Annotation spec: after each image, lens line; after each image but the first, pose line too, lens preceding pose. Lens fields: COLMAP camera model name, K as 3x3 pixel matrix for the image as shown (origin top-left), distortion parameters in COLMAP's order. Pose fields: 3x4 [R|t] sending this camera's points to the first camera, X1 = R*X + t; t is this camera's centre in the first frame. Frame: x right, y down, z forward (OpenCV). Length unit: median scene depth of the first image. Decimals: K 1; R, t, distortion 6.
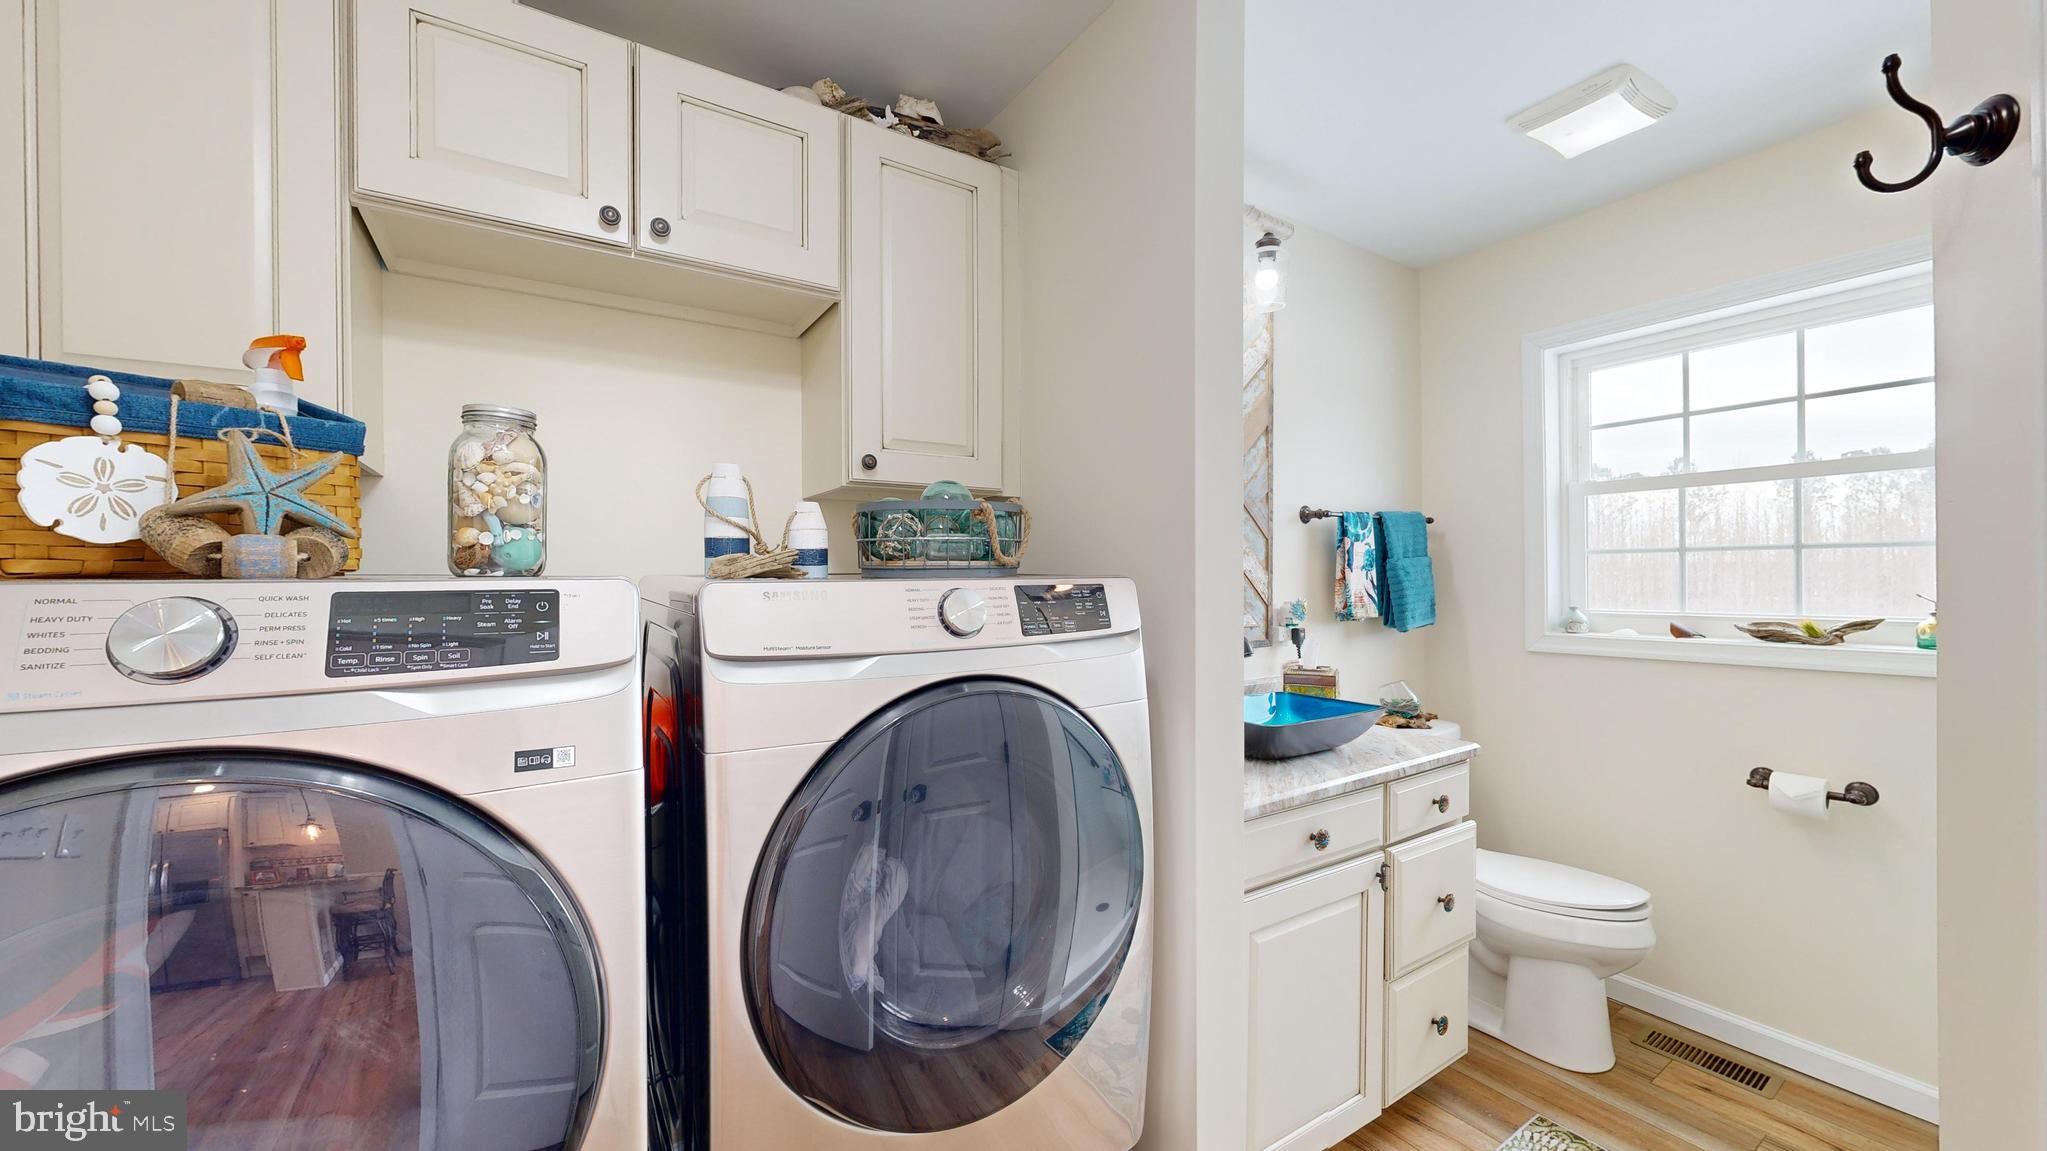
lens RADIAL K [[755.7, 0, 1023.6], [0, 755.7, 580.3], [0, 0, 1]] dist [0.013353, 0.000064]
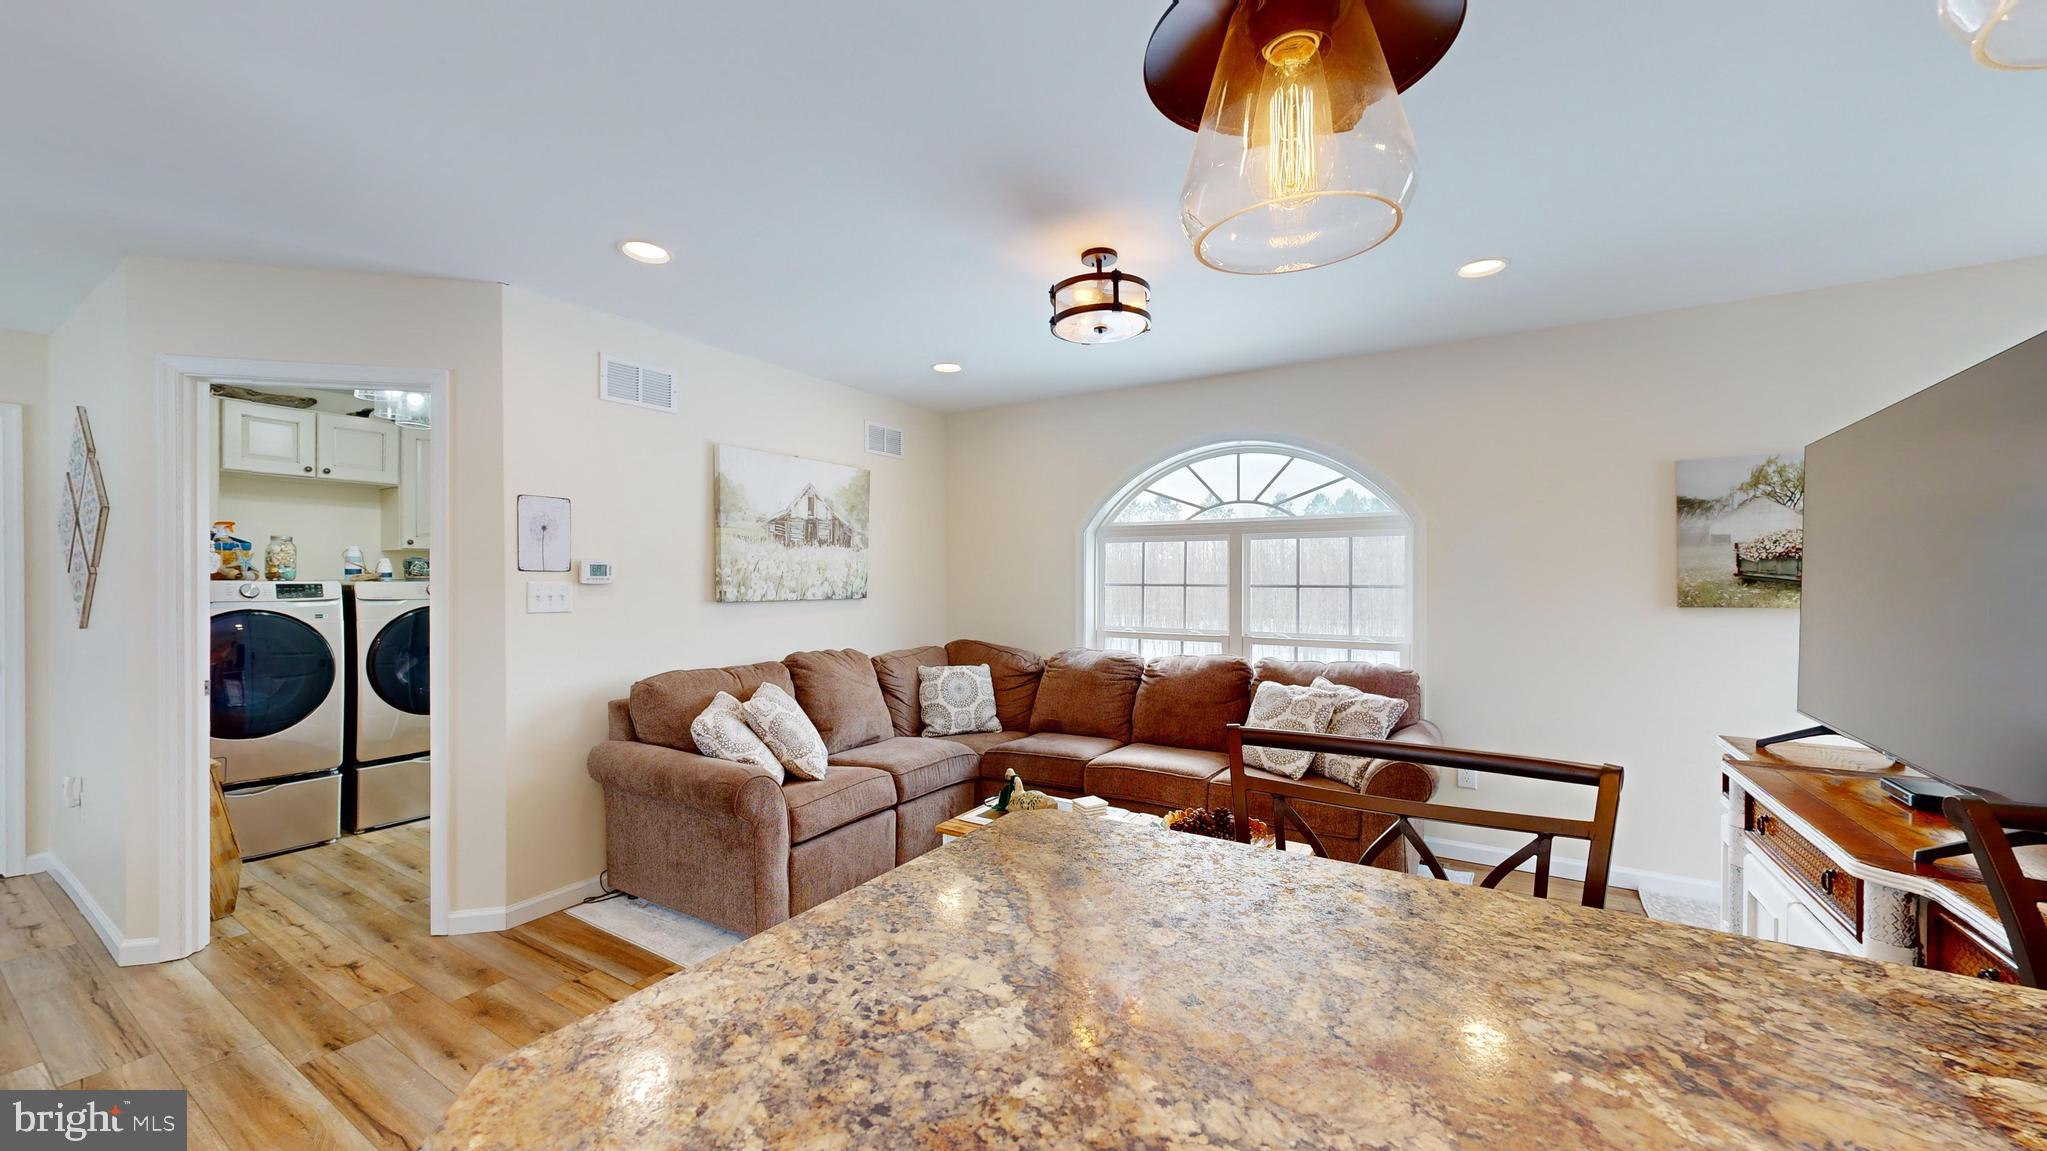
lens RADIAL K [[755.7, 0, 1016.8], [0, 755.7, 583.5], [0, 0, 1]] dist [0.013353, 0.000064]
pose [[0.906483, 0.010399, 0.422113, 0.886178], [-0.009357, 0.999946, -0.004541, -0.004083], [-0.422138, 0.000166, 0.906532, -3.472354]]
